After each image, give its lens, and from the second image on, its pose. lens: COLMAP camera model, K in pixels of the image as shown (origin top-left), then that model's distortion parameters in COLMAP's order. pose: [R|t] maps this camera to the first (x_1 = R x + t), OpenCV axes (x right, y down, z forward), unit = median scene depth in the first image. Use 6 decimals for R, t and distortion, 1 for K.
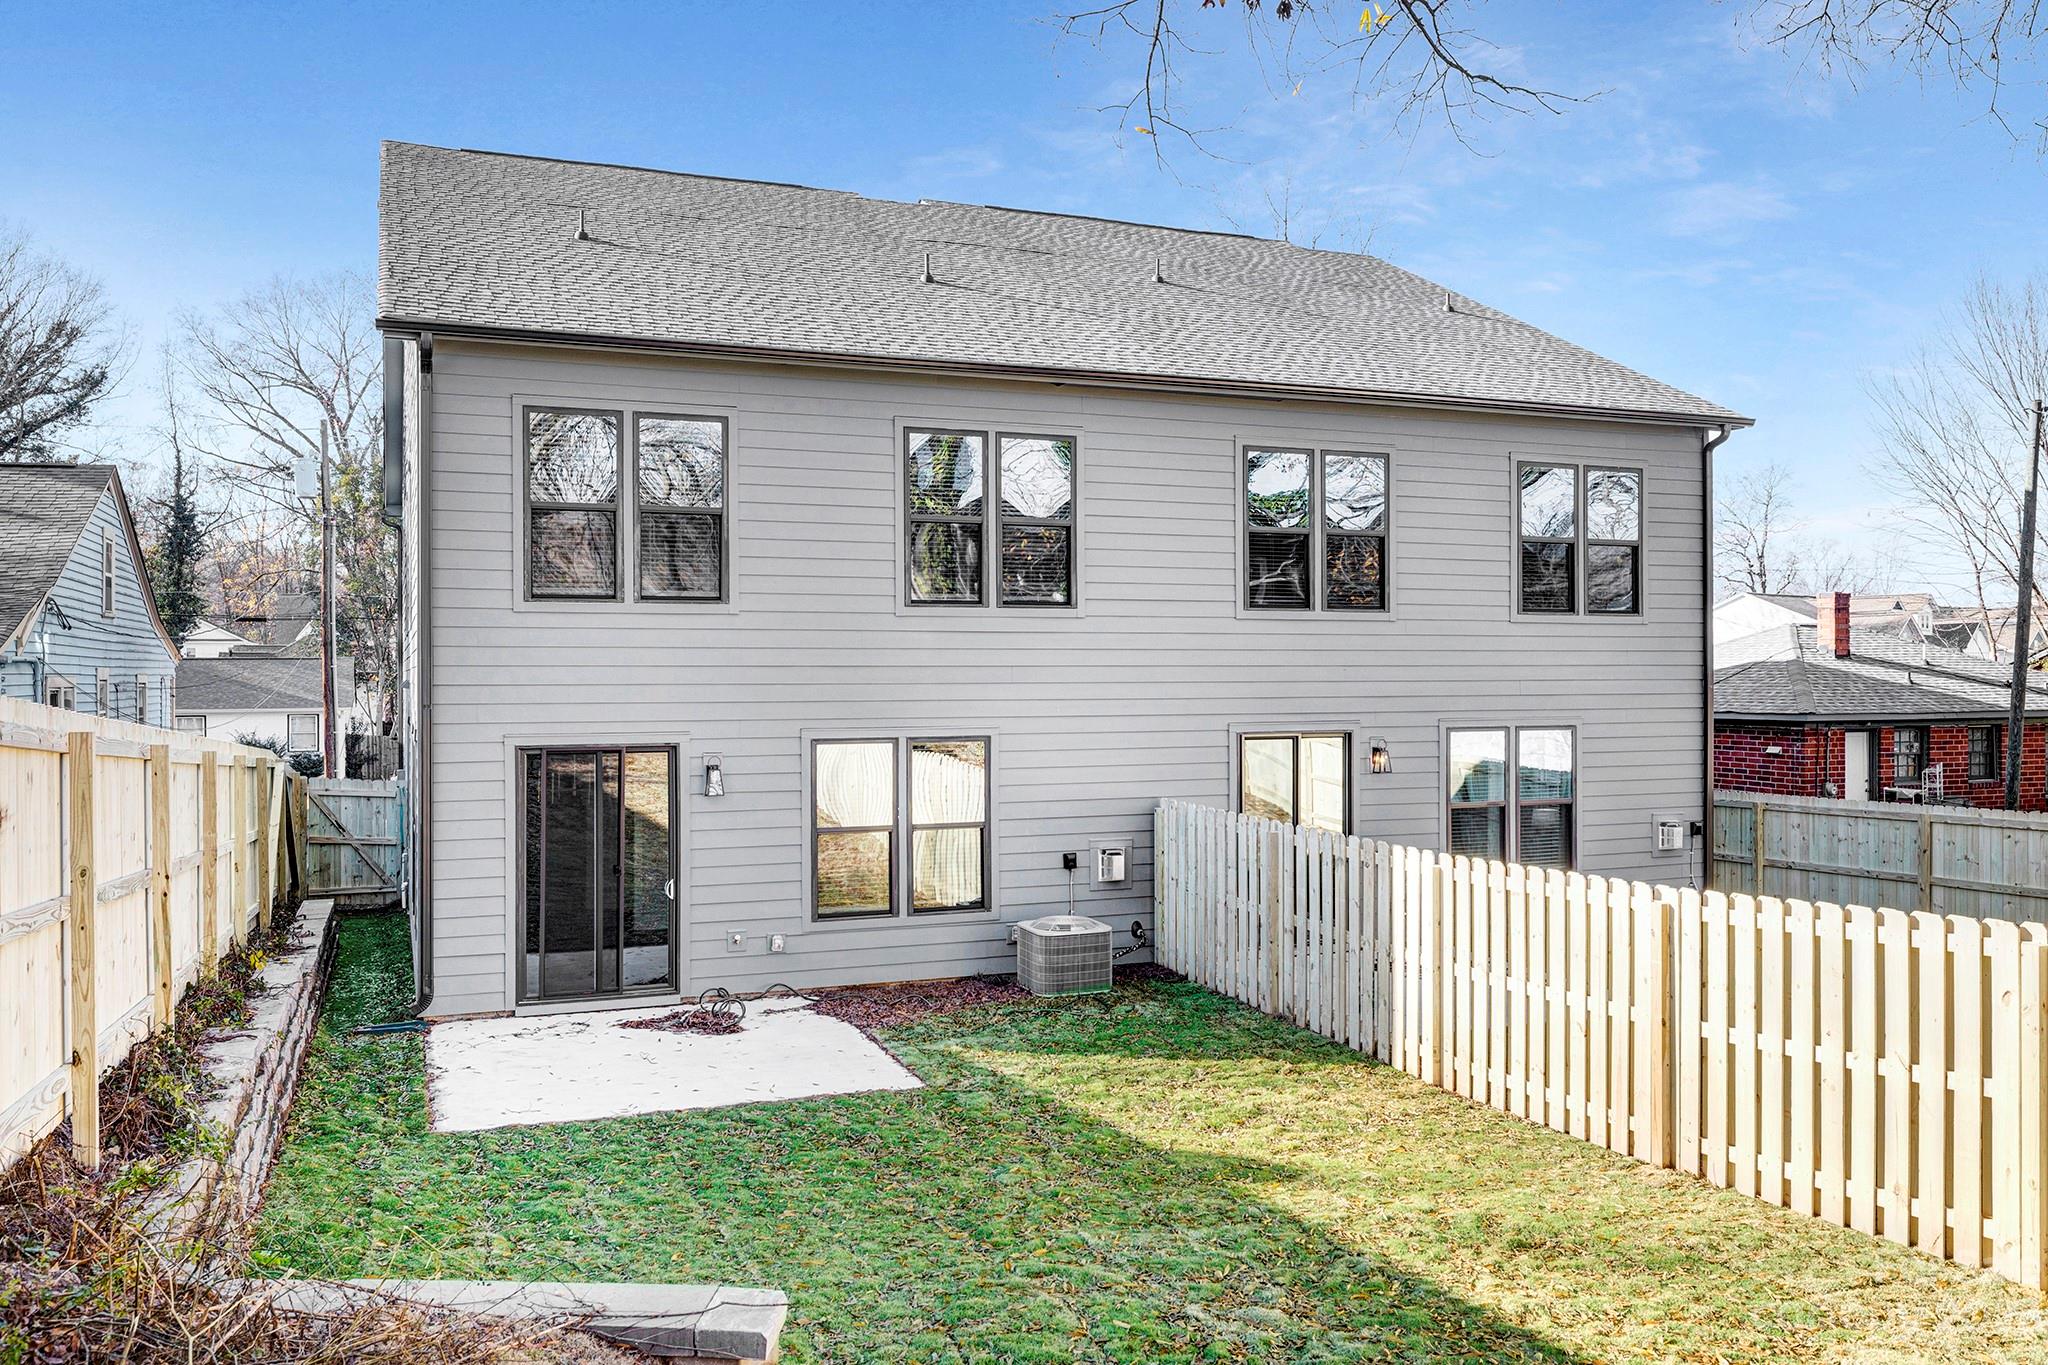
lens RADIAL K [[1544.7, 0, 953.3], [0, 1544.7, 715.8], [0, 0, 1]] dist [-0.005543, 0.010982]
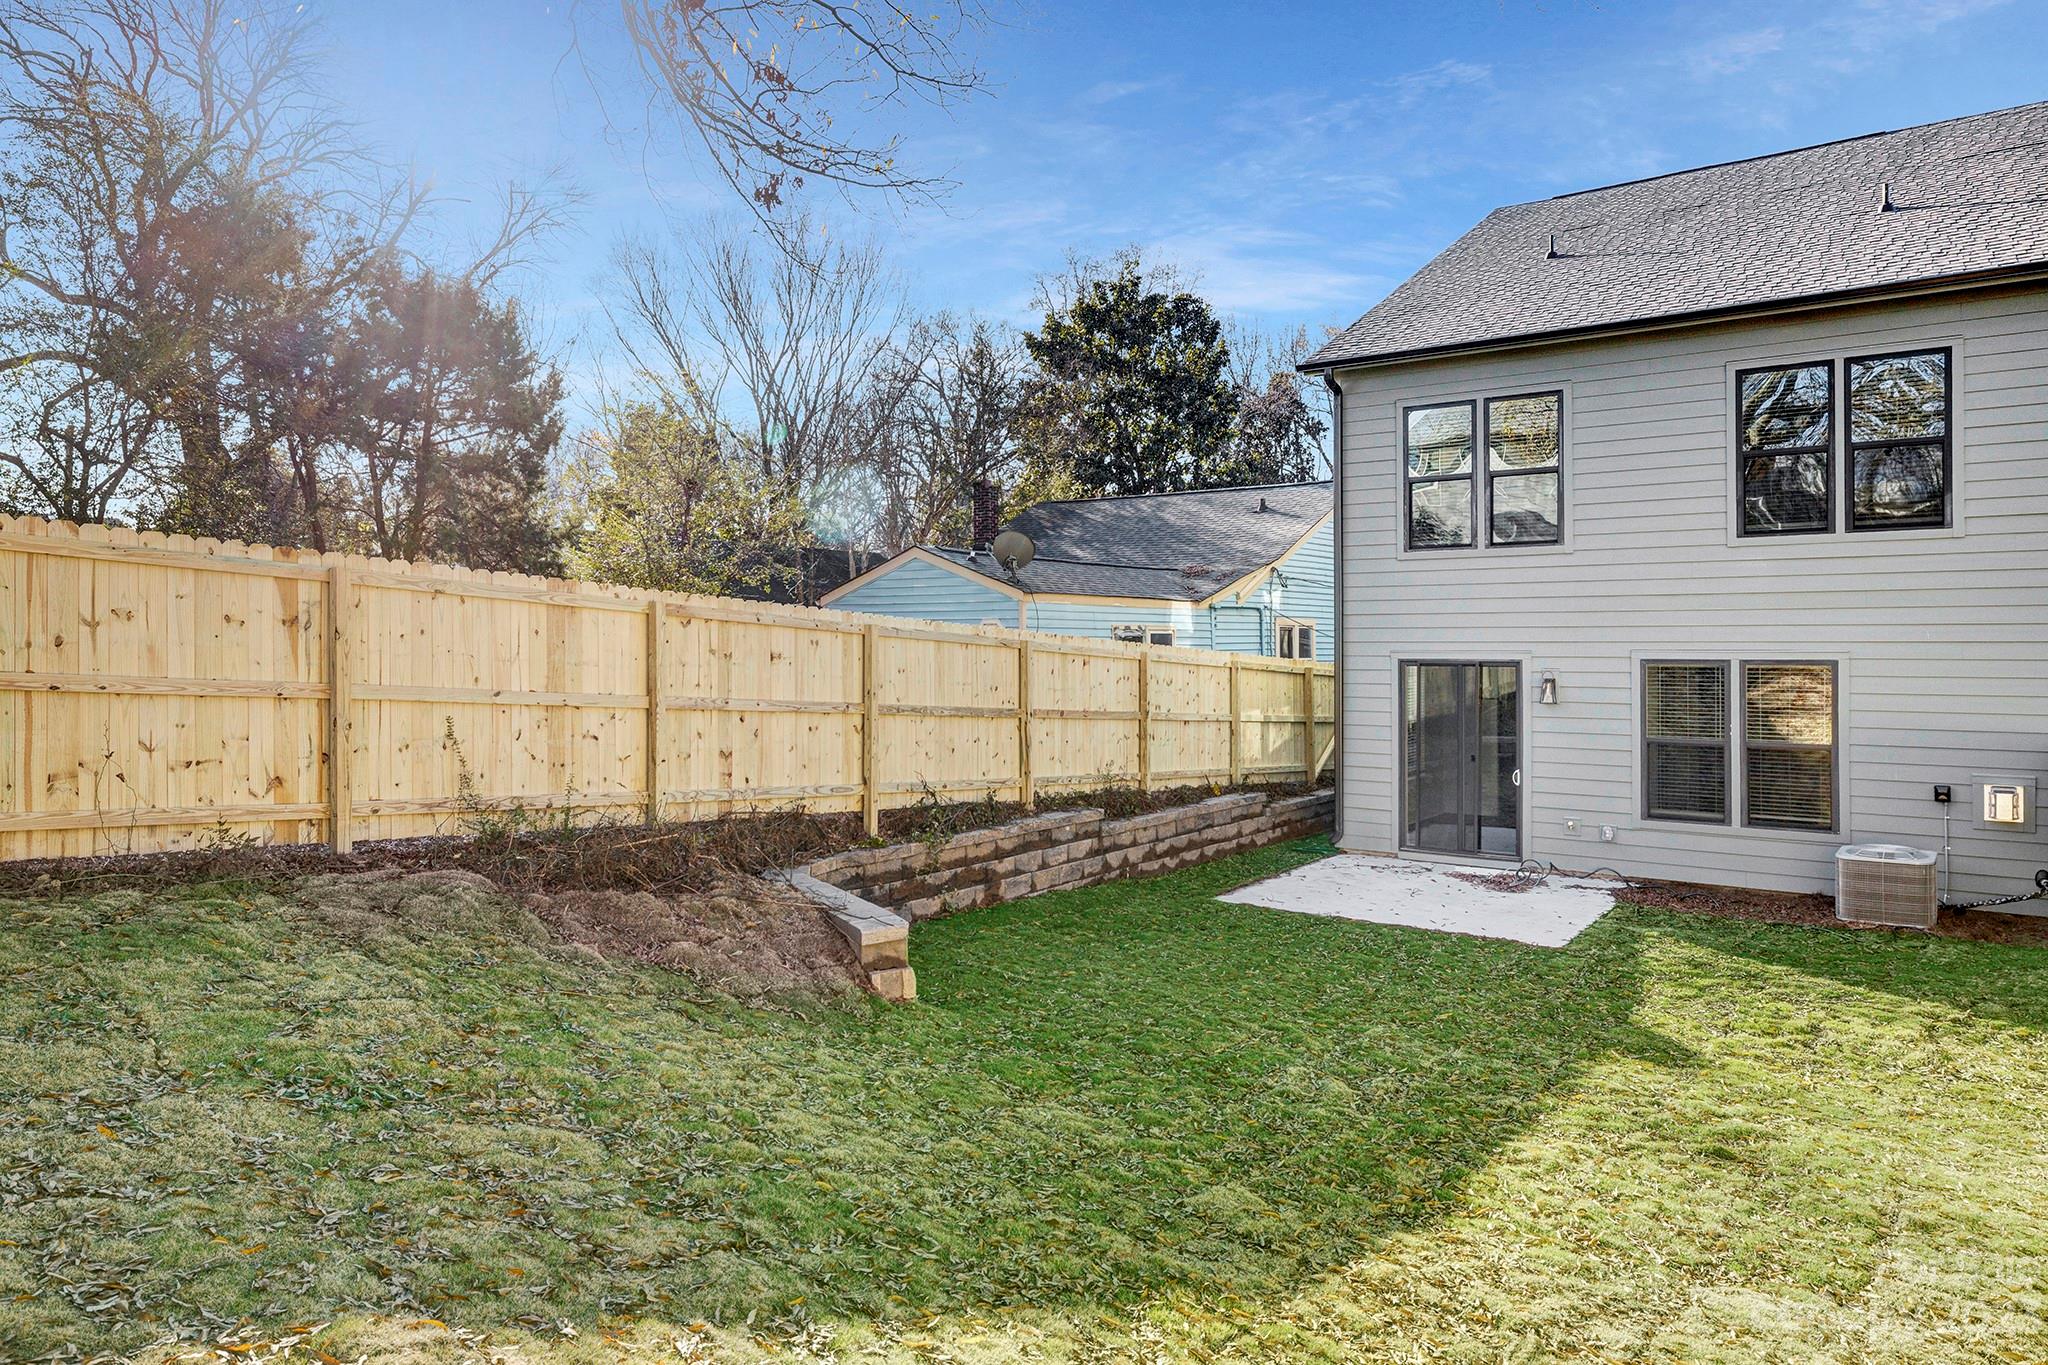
lens RADIAL K [[1230.6, 0, 1011.6], [0, 1230.6, 676.3], [0, 0, 1]] dist [-0.002166, 0.003455]
pose [[0.561750, 0.028367, -0.826821, 0.419833], [-0.020961, 0.999579, 0.020054, 0.020100], [0.827042, 0.006065, 0.562108, 0.108197]]
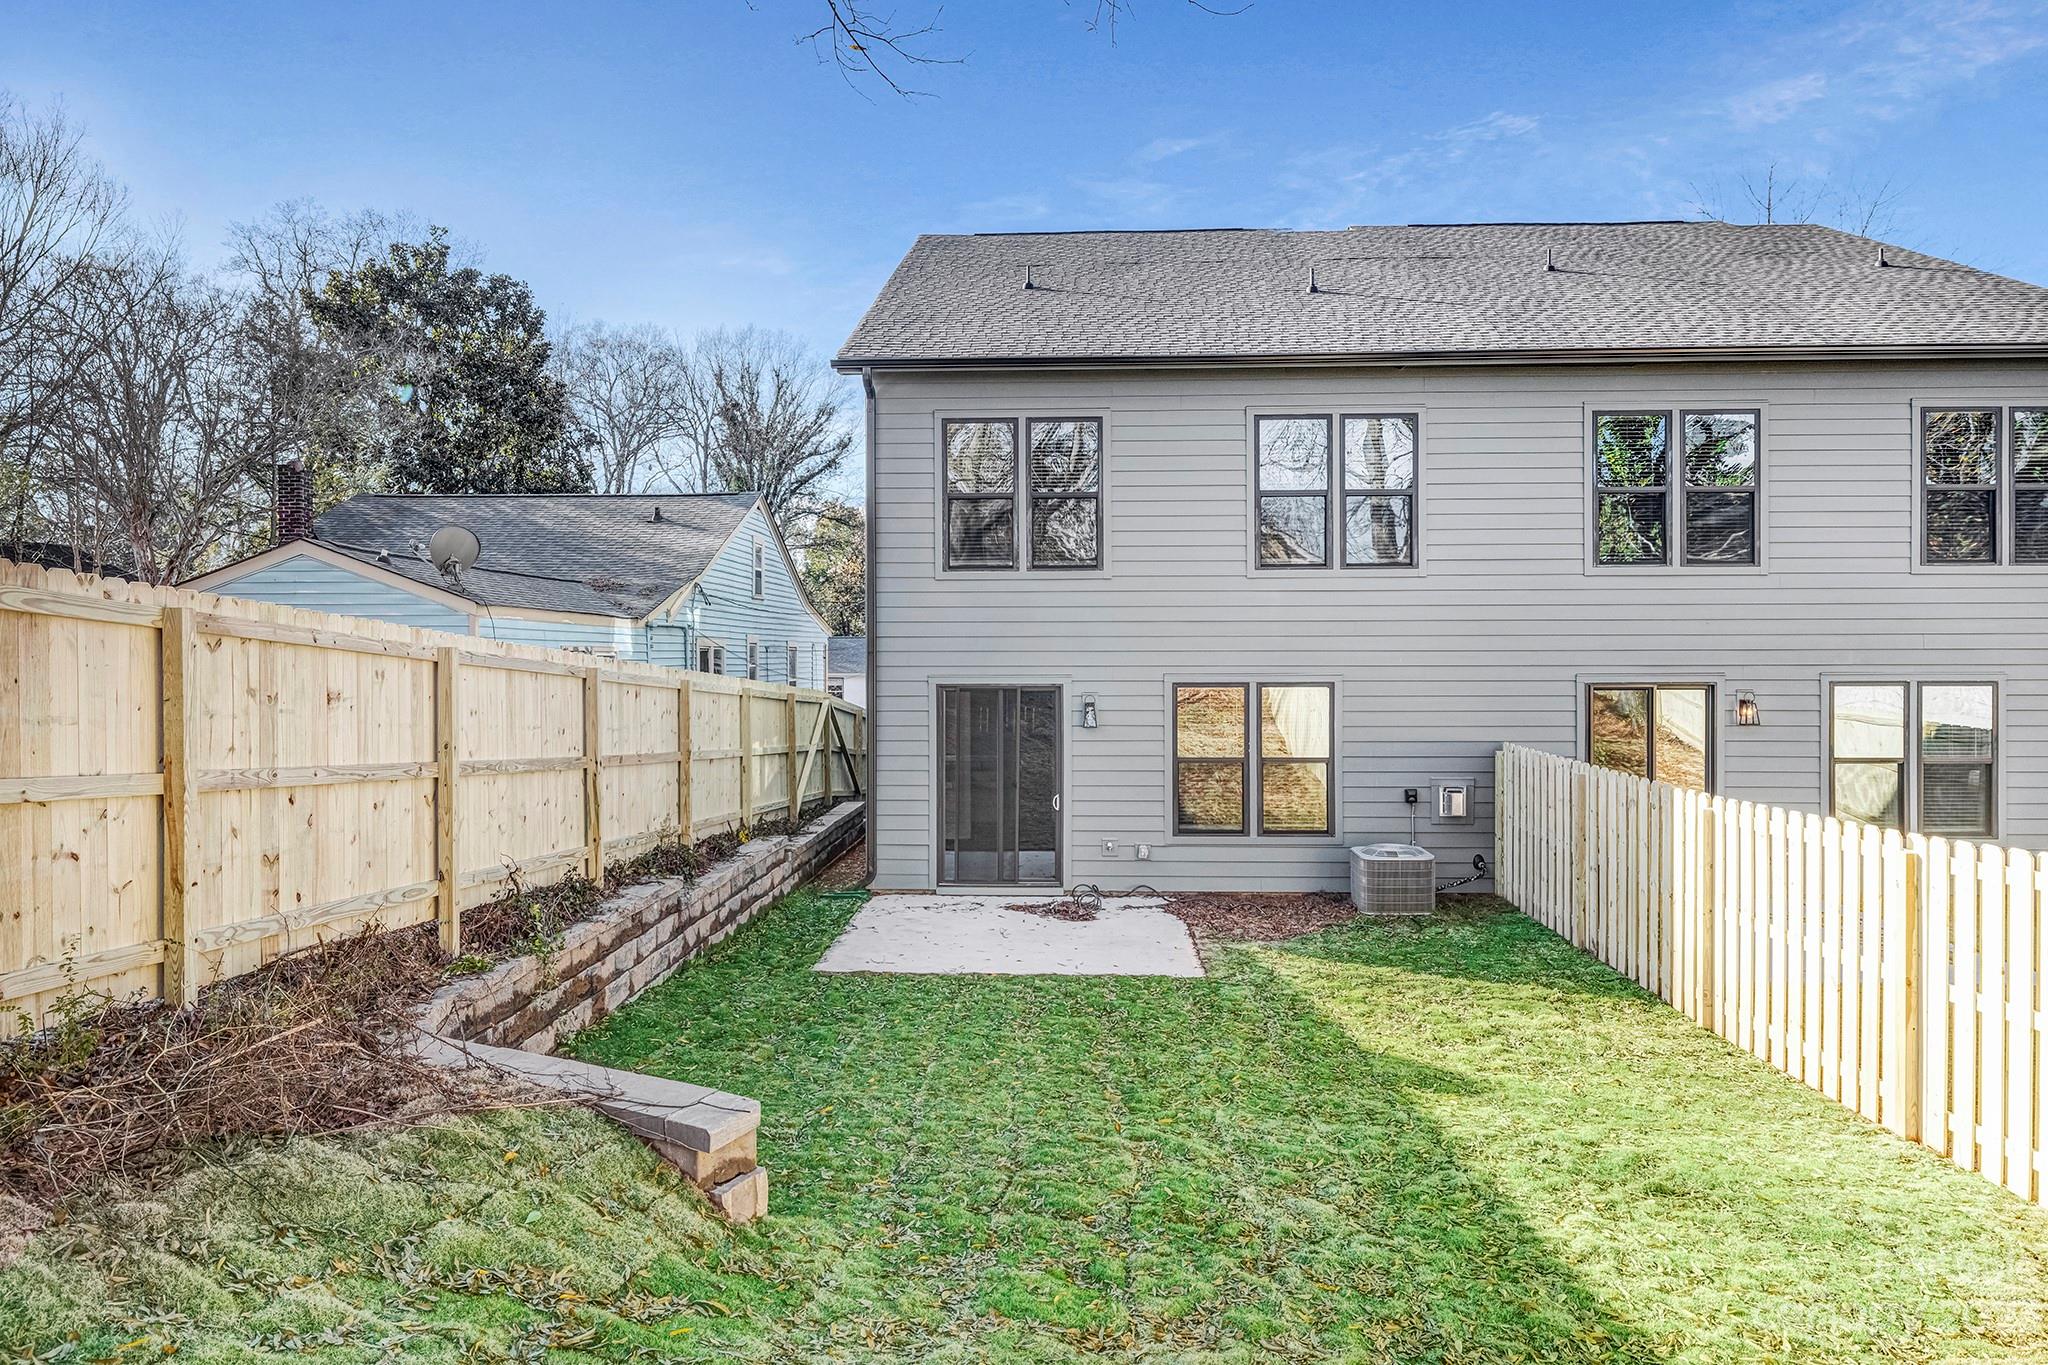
lens RADIAL K [[1230.6, 0, 986.3], [0, 1230.6, 687.1], [0, 0, 1]] dist [-0.002166, 0.003455]
pose [[0.920300, 0.012670, -0.391008, 0.154948], [-0.012057, 0.999919, 0.004022, 0.017288], [0.391028, 0.001013, 0.920378, 0.071799]]
